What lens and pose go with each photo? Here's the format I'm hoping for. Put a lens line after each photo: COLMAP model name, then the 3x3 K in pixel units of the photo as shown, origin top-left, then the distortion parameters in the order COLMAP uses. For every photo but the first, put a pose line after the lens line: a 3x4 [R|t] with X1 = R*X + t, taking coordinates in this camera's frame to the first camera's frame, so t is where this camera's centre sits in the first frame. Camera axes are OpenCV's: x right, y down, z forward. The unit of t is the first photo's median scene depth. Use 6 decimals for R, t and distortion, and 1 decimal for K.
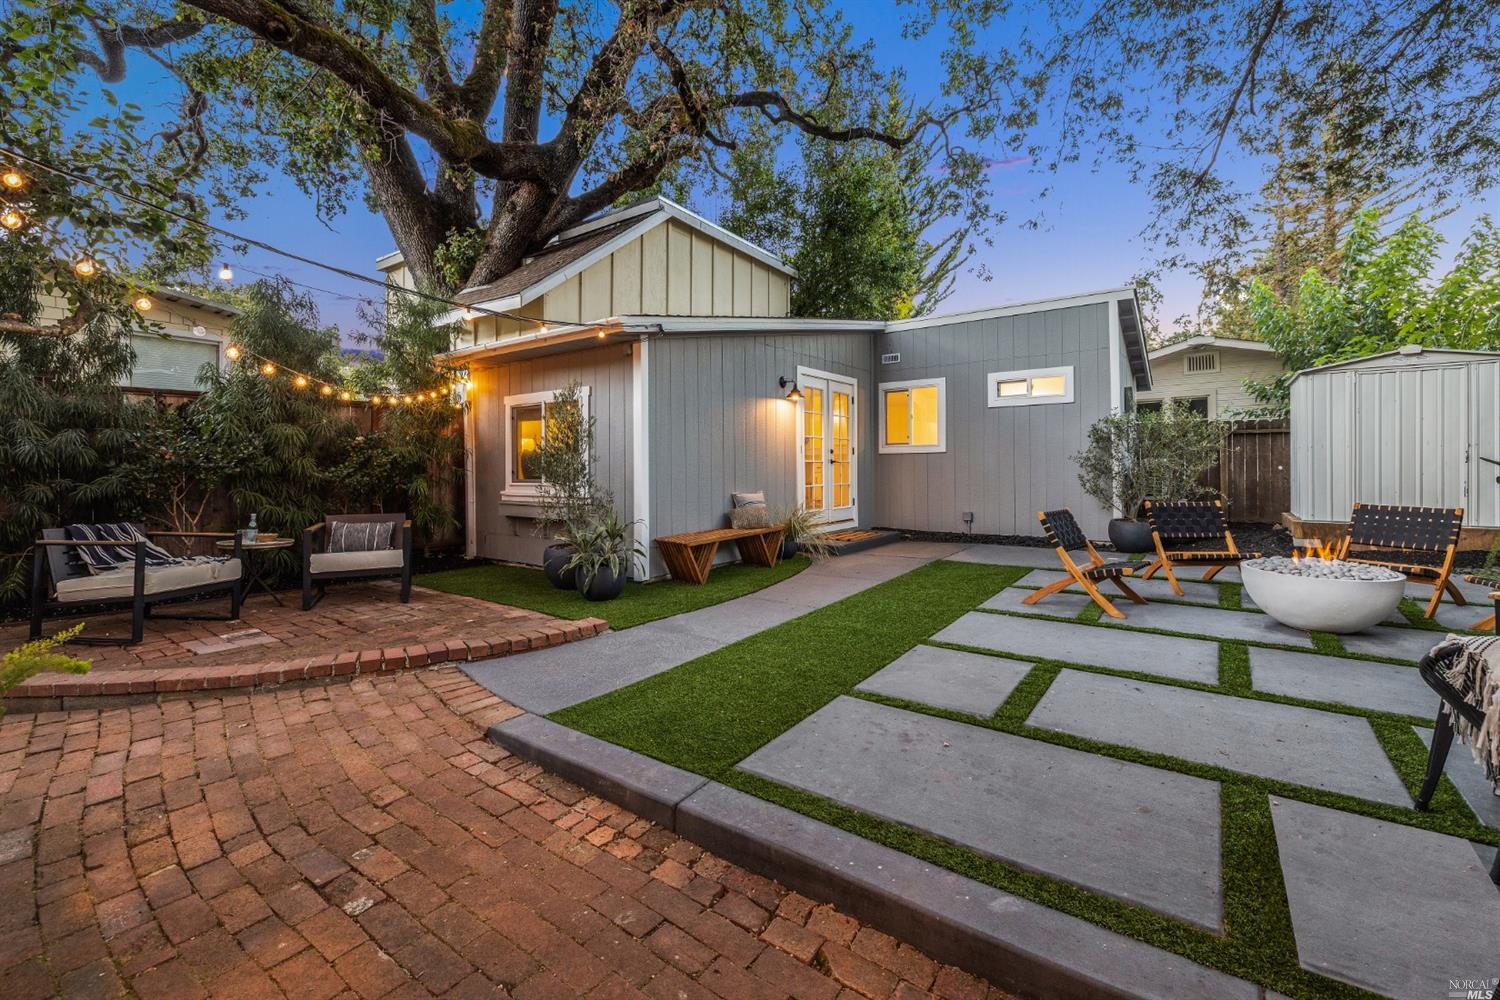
lens RADIAL K [[624.1, 0, 748.5], [0, 624.1, 467.9], [0, 0, 1]] dist [-0.000270, -0.000049]
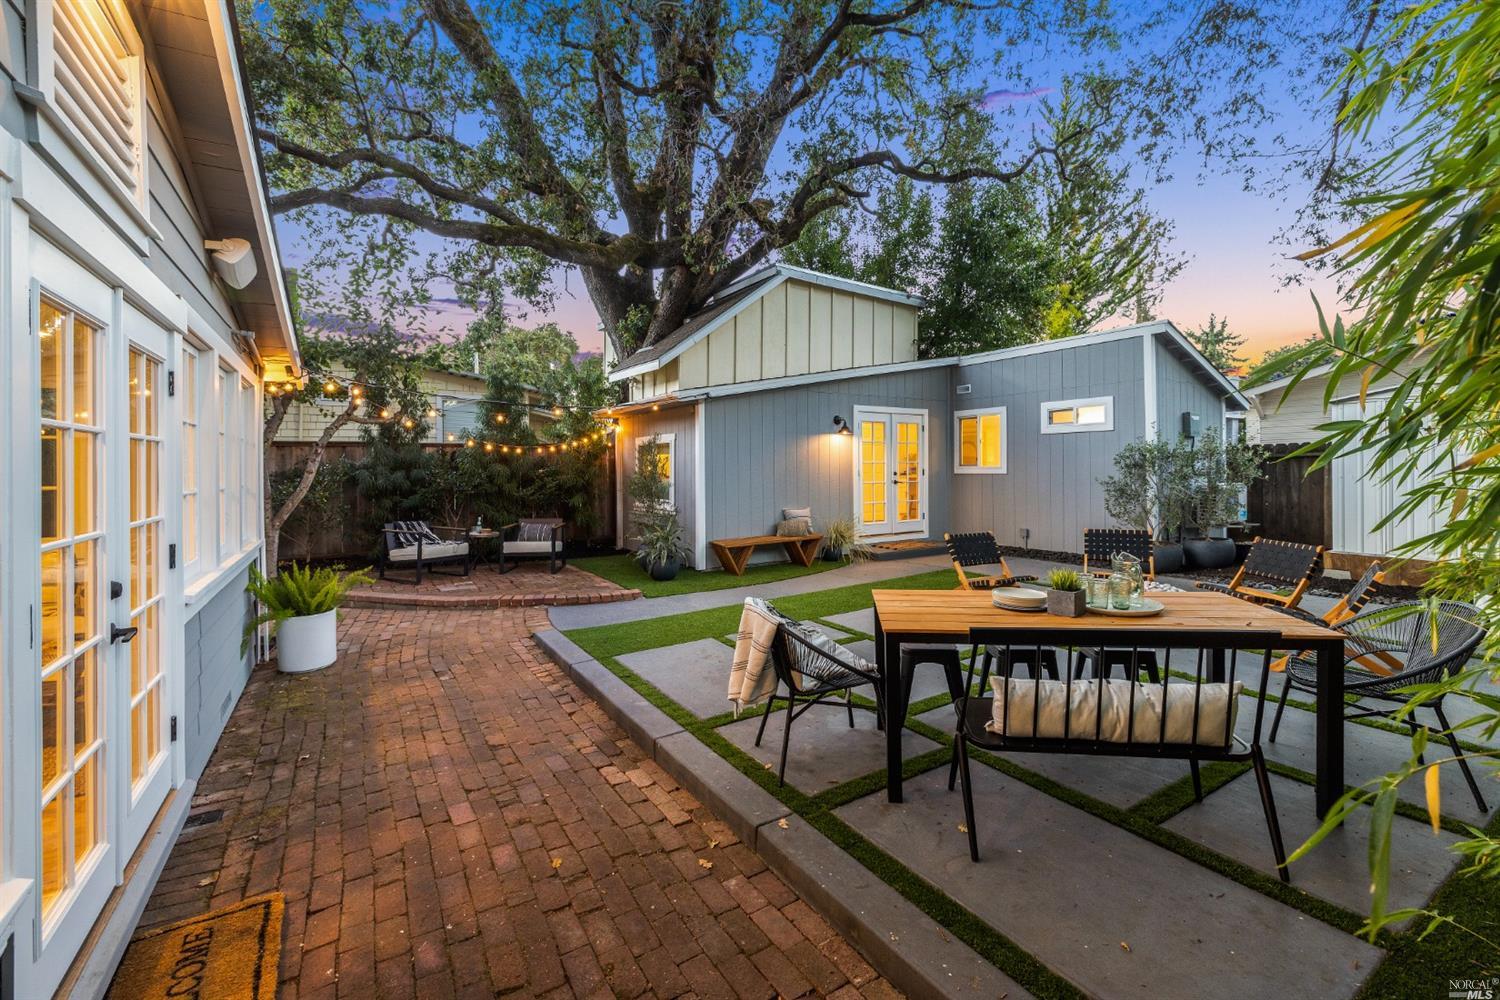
lens RADIAL K [[624.1, 0, 759.1], [0, 624.1, 467.3], [0, 0, 1]] dist [-0.000270, -0.000049]
pose [[0.935580, 0.001896, -0.353109, 0.399185], [-0.001979, 0.999998, 0.000127, -0.048896], [0.353109, 0.000580, 0.935582, -0.256060]]
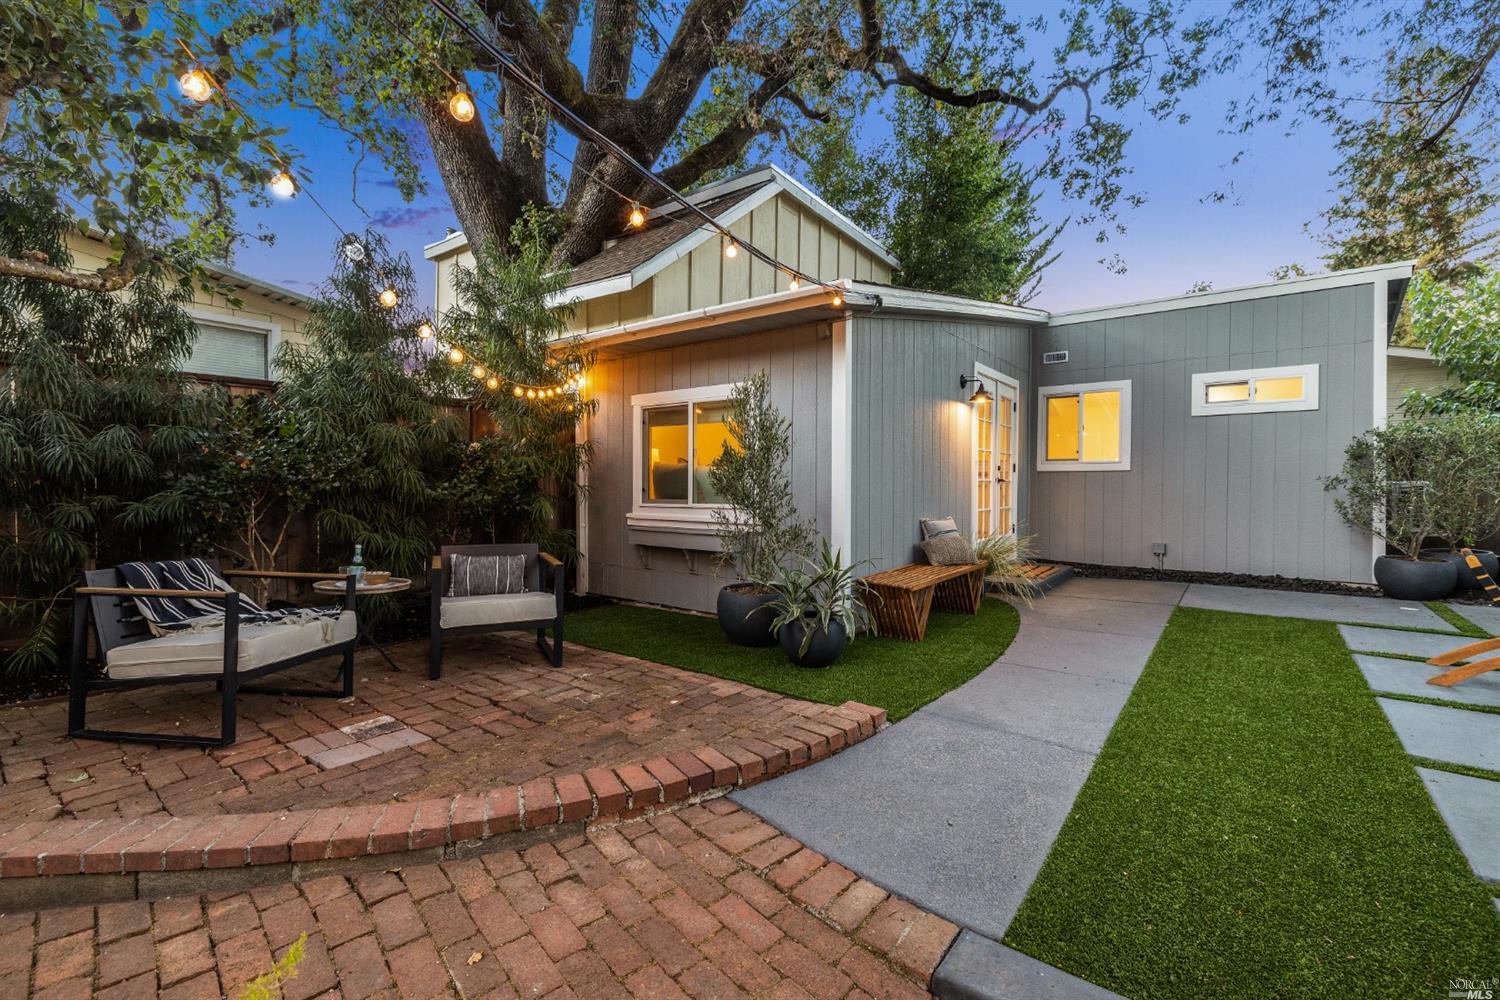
lens RADIAL K [[640.6, 0, 747.0], [0, 640.6, 497.7], [0, 0, 1]] dist [0.003637, -0.000103]
pose [[0.999722, 0.010299, -0.021224, -0.233414], [-0.009887, 0.999762, 0.019464, -0.000724], [0.021419, -0.019249, 0.999585, 0.187075]]
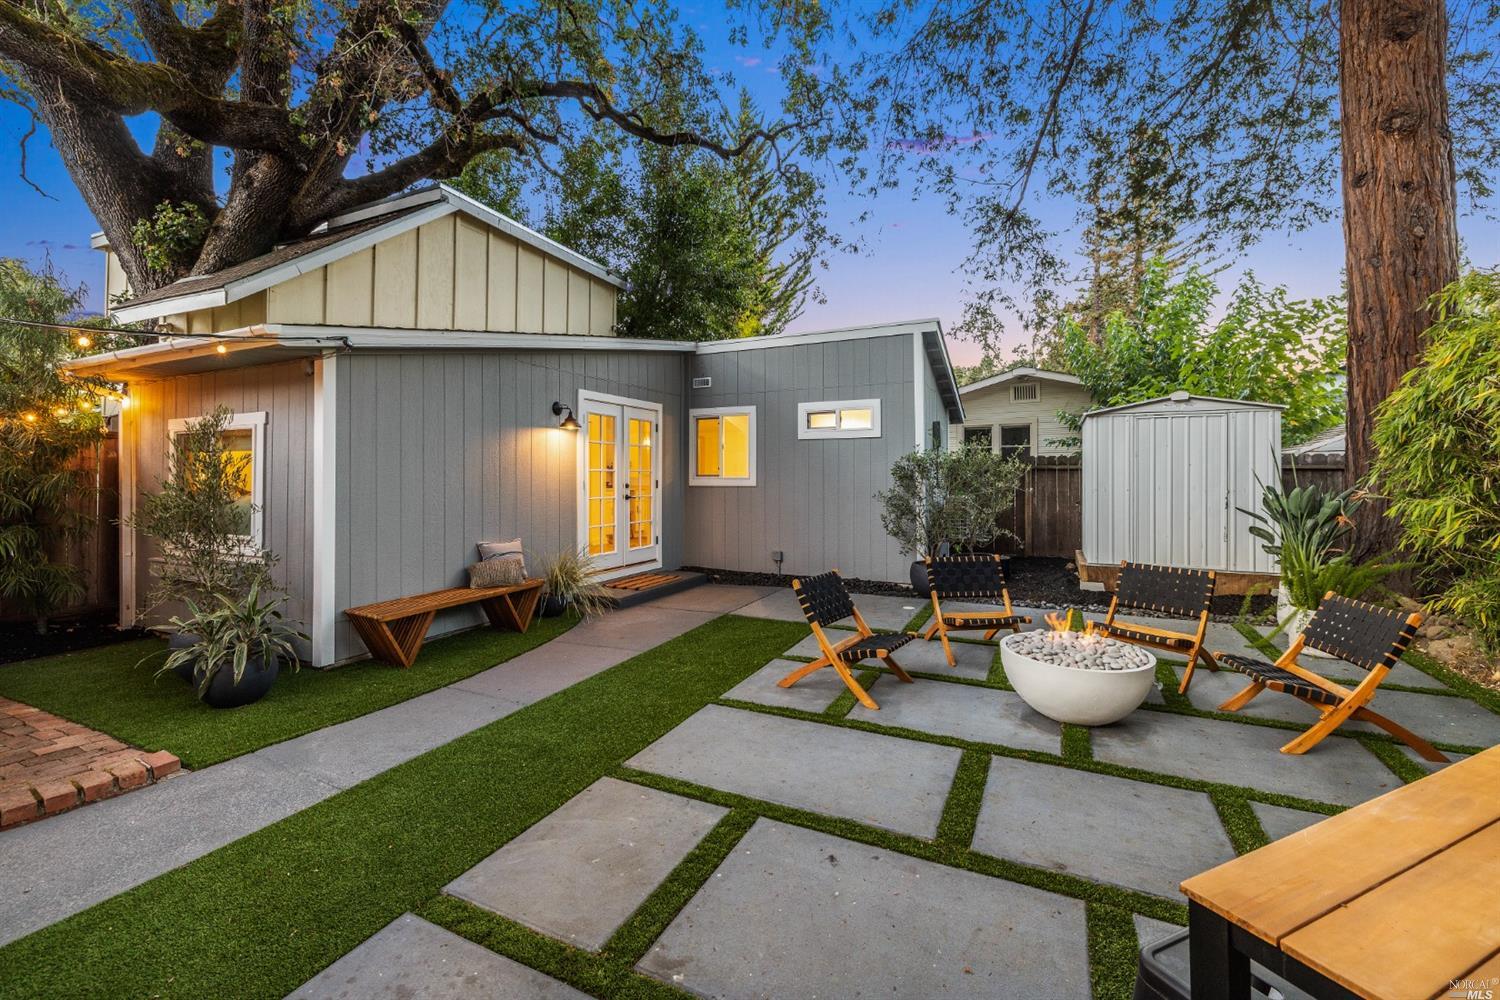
lens RADIAL K [[624.1, 0, 737.5], [0, 624.1, 475.2], [0, 0, 1]] dist [-0.000270, -0.000049]
pose [[0.984493, 0.008135, 0.175238, 0.170796], [-0.006920, 0.999948, -0.007546, -0.046540], [-0.175290, 0.006216, 0.984497, 0.124987]]
